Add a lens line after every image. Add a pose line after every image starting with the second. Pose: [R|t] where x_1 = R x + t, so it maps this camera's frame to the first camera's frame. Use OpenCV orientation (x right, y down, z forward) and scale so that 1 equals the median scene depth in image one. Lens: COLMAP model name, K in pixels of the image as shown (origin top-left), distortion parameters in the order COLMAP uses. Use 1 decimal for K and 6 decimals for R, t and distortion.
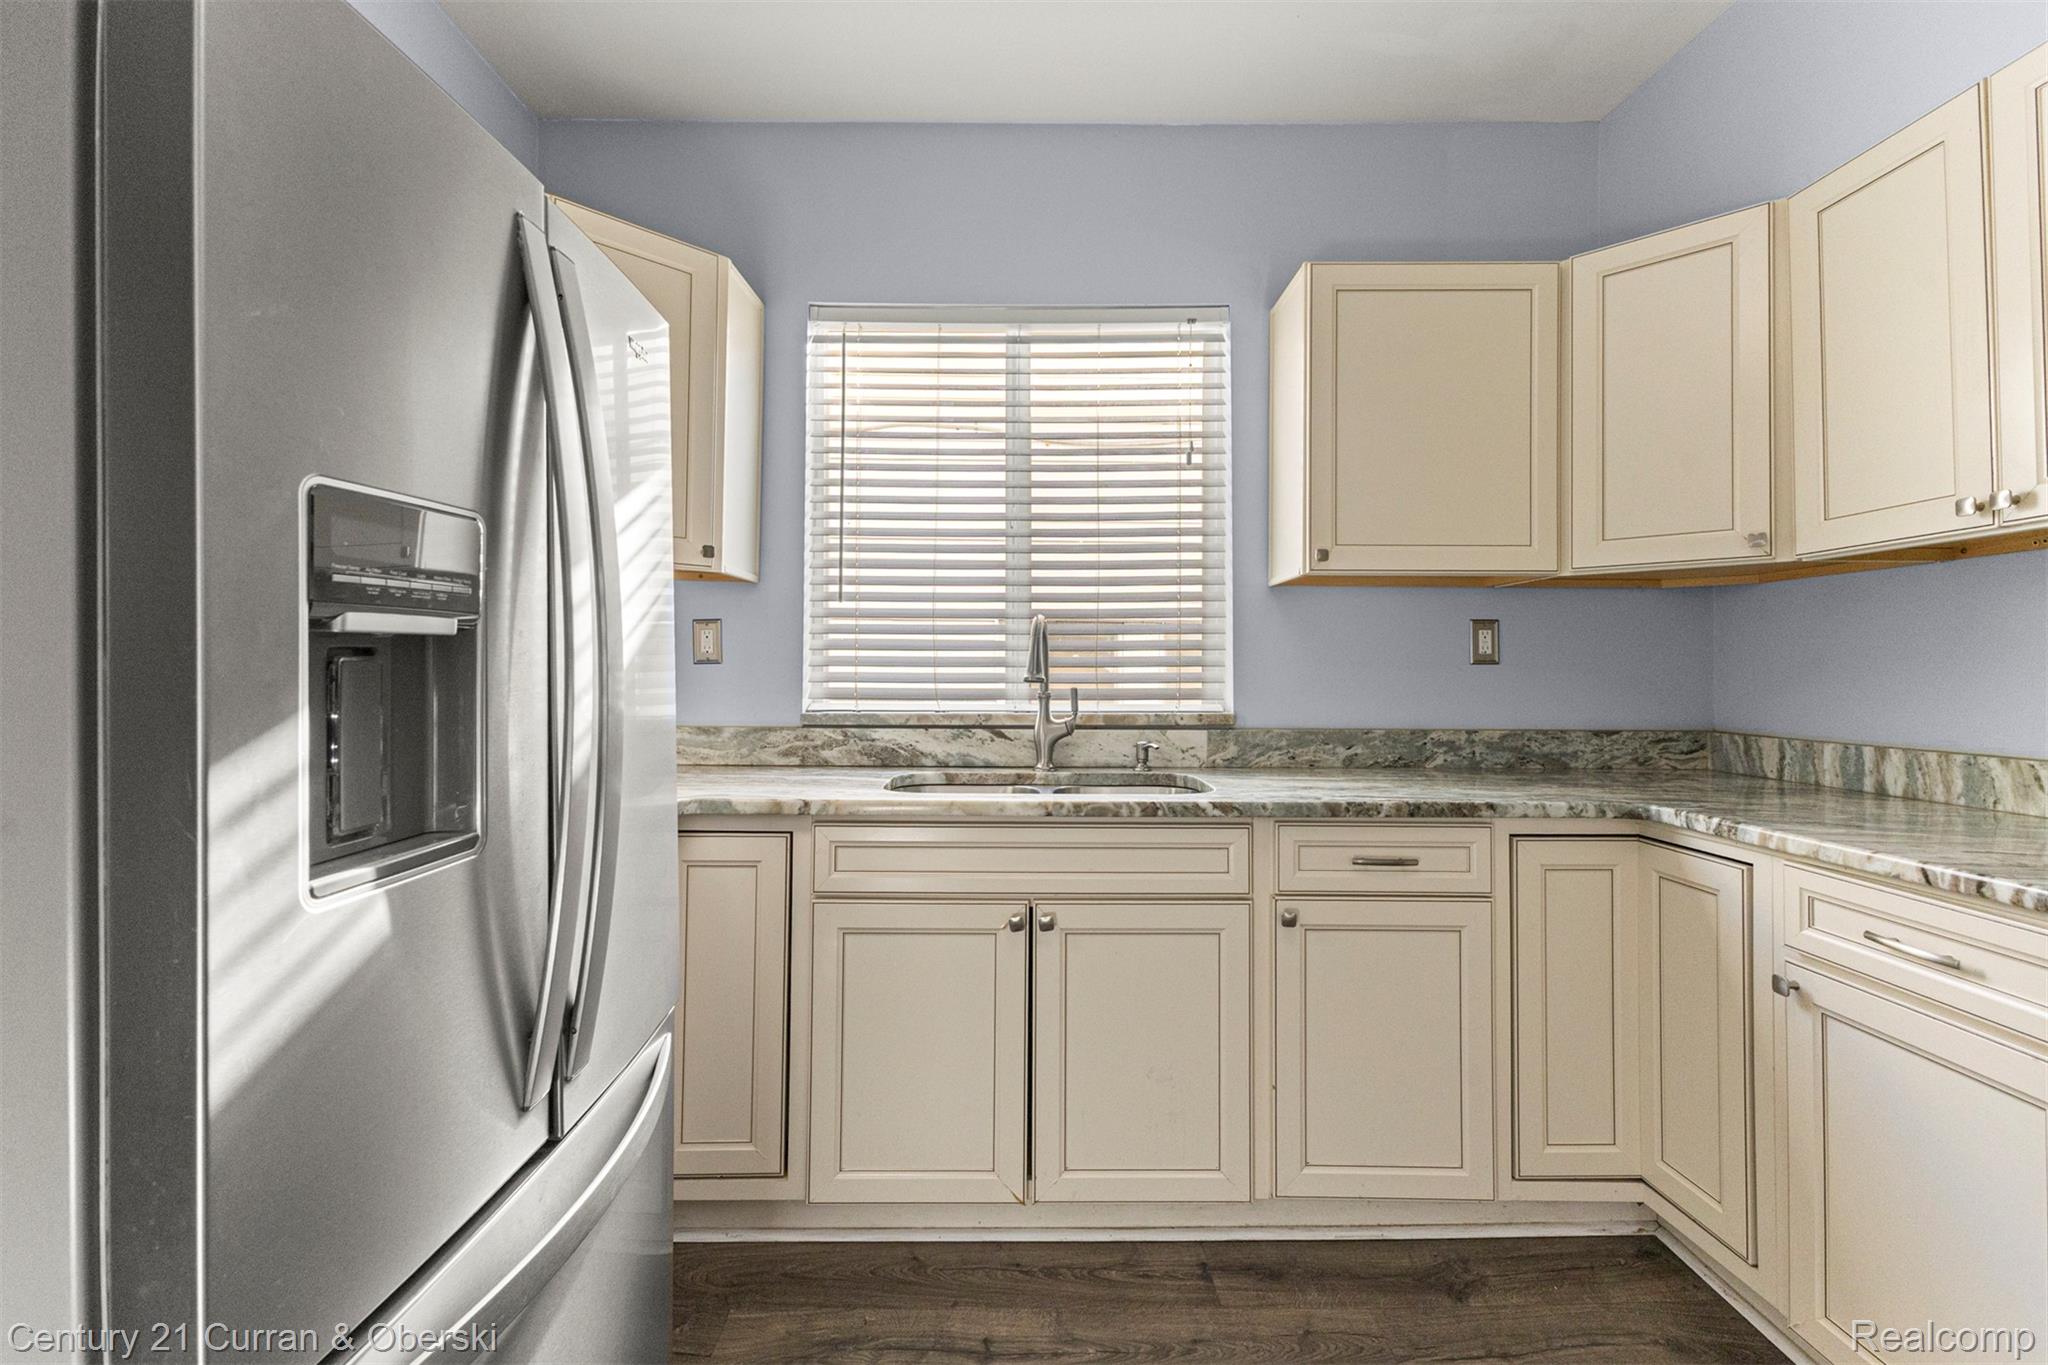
lens RADIAL K [[899.2, 0, 1005.5], [0, 899.2, 645.6], [0, 0, 1]] dist [0.010351, 0.000081]
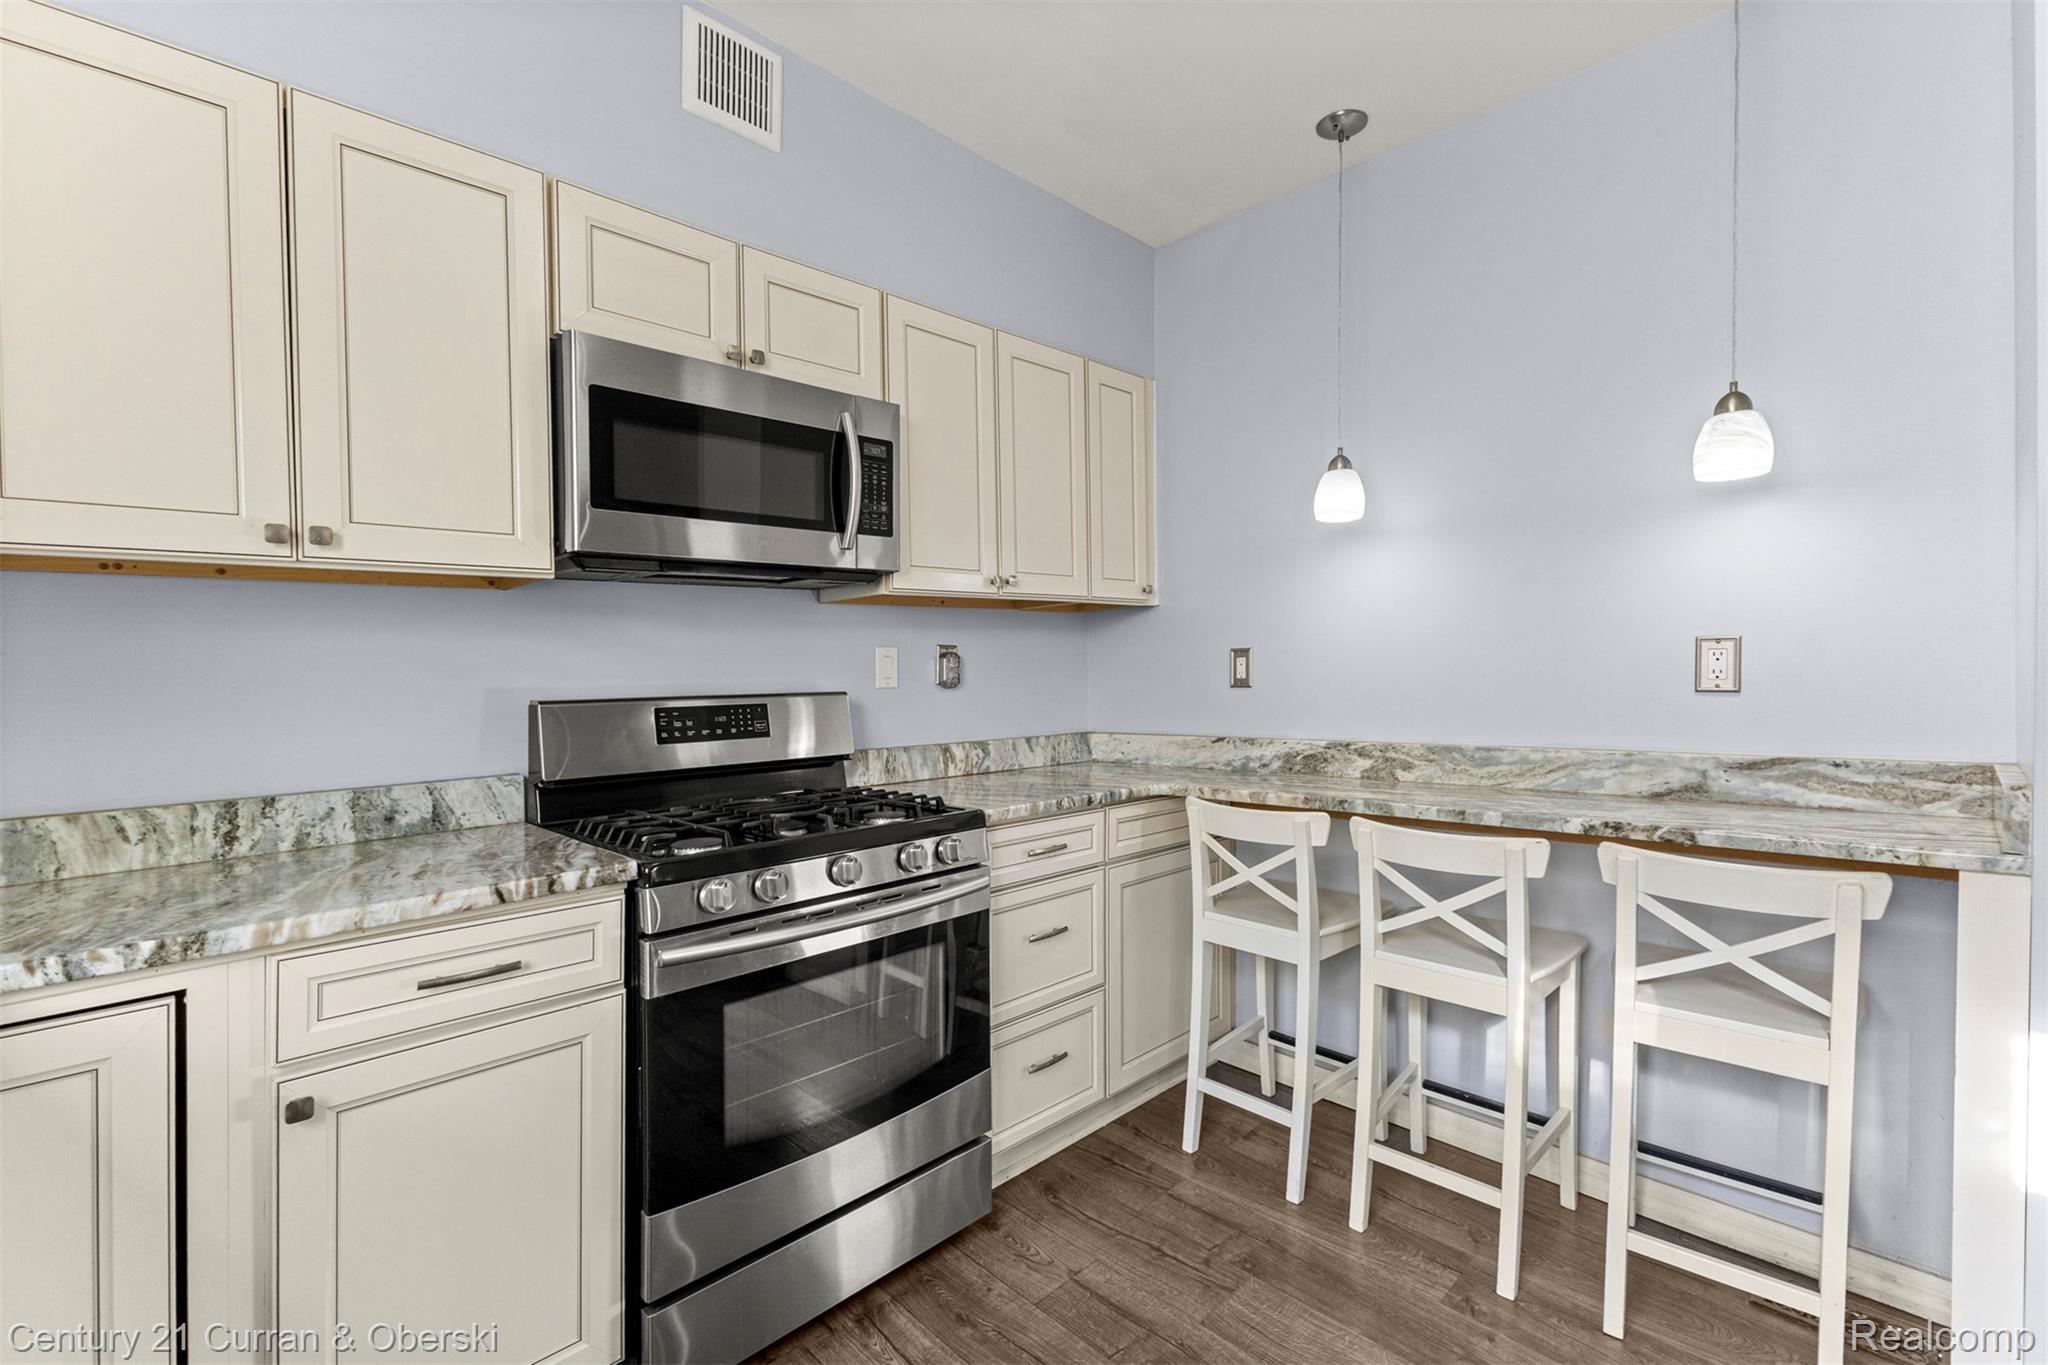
lens RADIAL K [[899.2, 0, 1040.2], [0, 899.2, 683.1], [0, 0, 1]] dist [0.010351, 0.000081]
pose [[-0.712628, 0.004060, 0.701531, -0.127834], [0.002397, 0.999992, -0.003352, 0.006148], [-0.701538, -0.000707, -0.712631, 0.908751]]
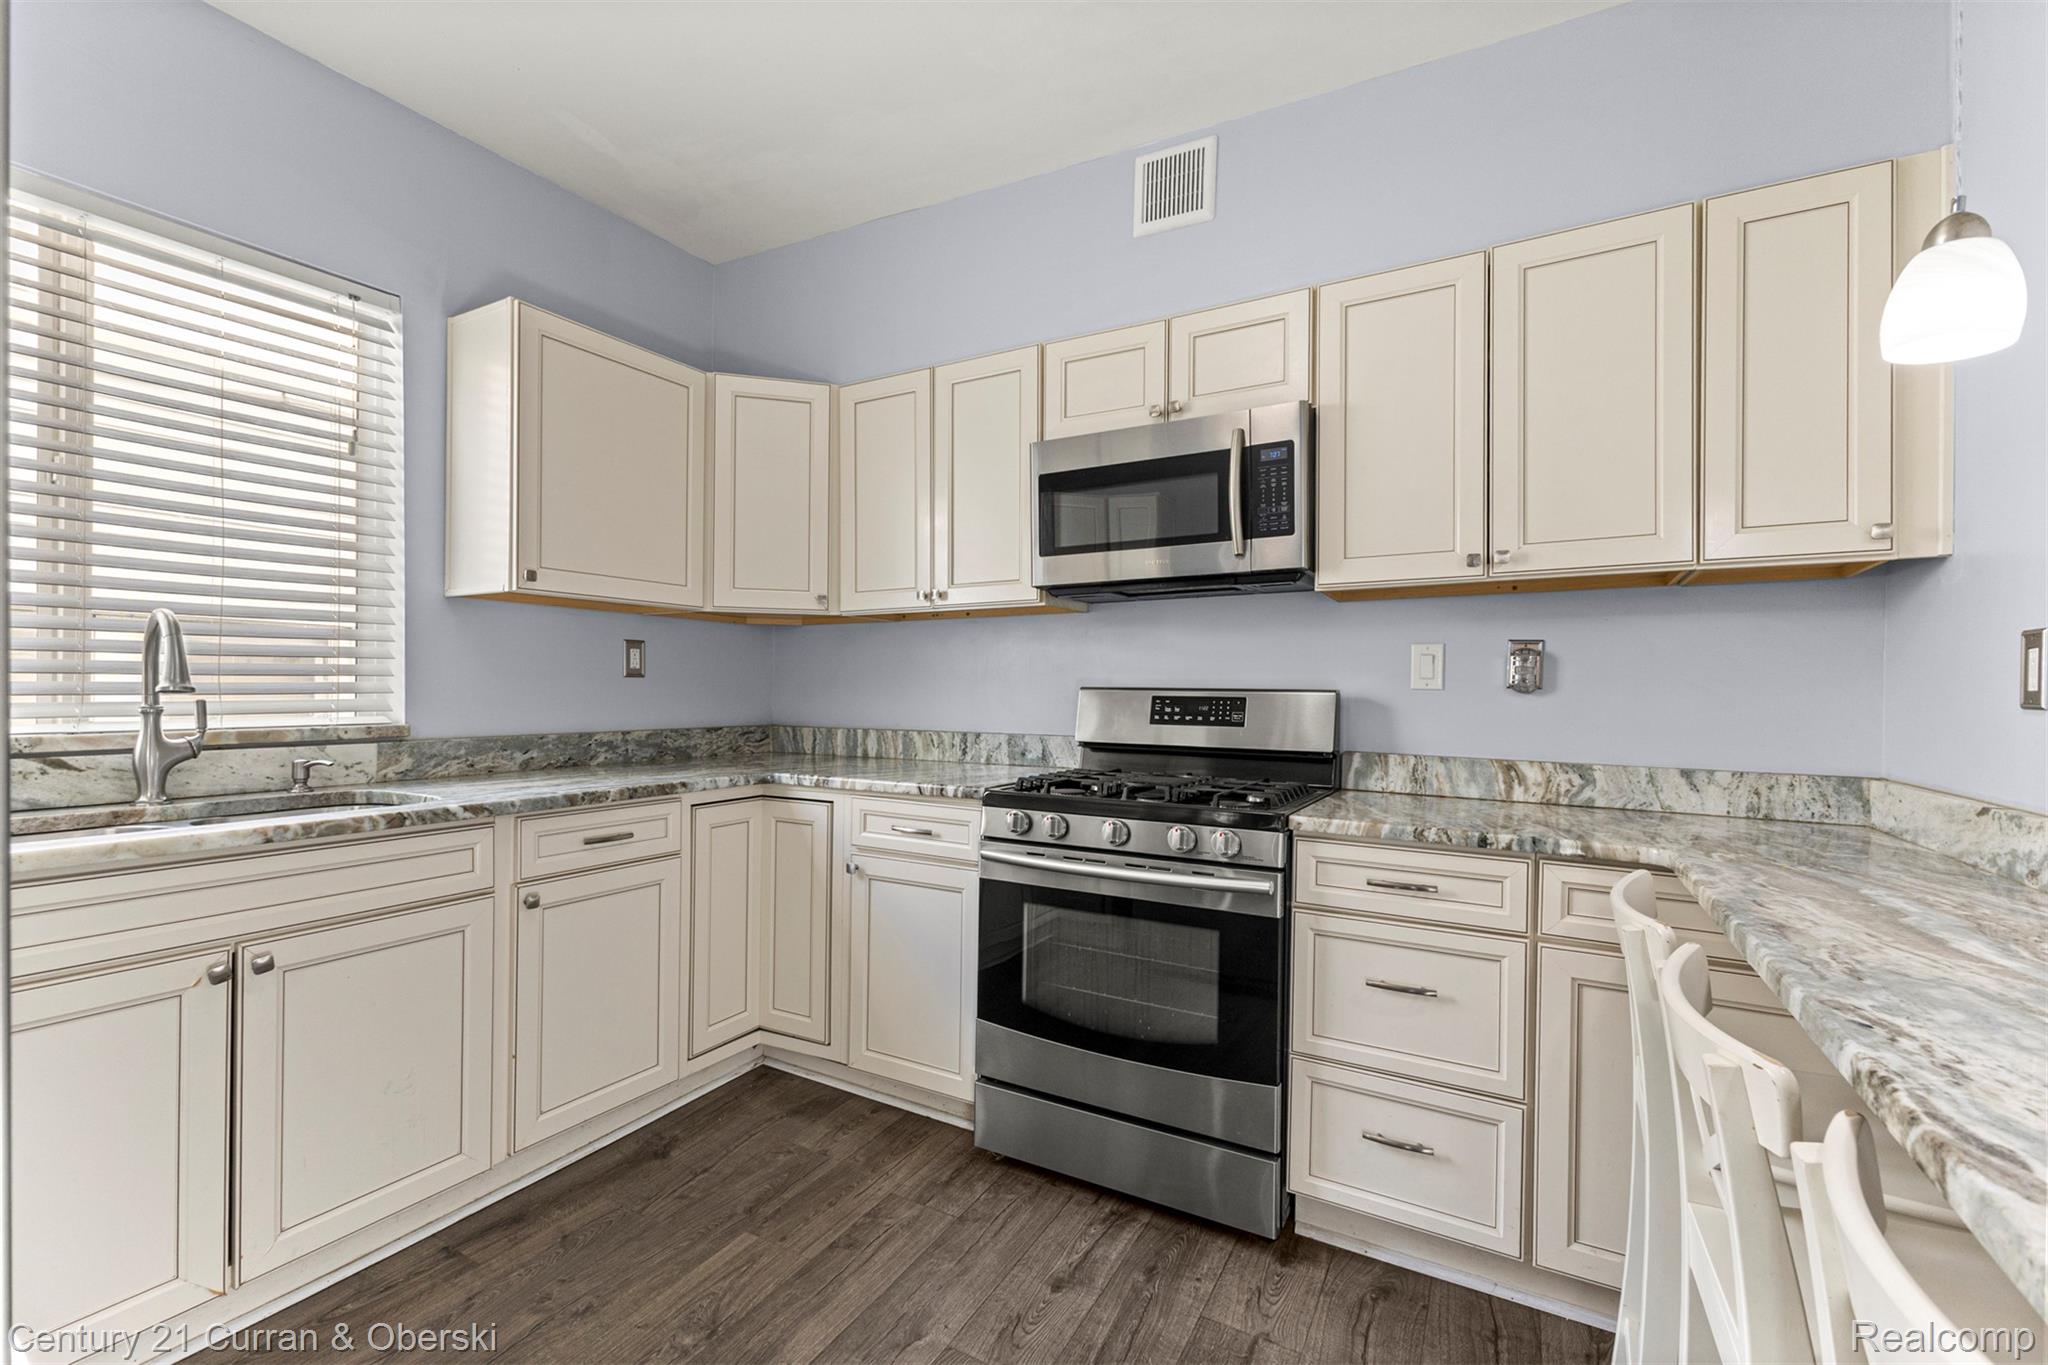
lens RADIAL K [[899.2, 0, 1031.1], [0, 899.2, 681.0], [0, 0, 1]] dist [0.010351, 0.000081]
pose [[0.488762, 0.008114, 0.872379, -0.362362], [-0.028157, 0.999583, 0.006478, 0.004100], [-0.871963, -0.027730, 0.488787, -0.082645]]
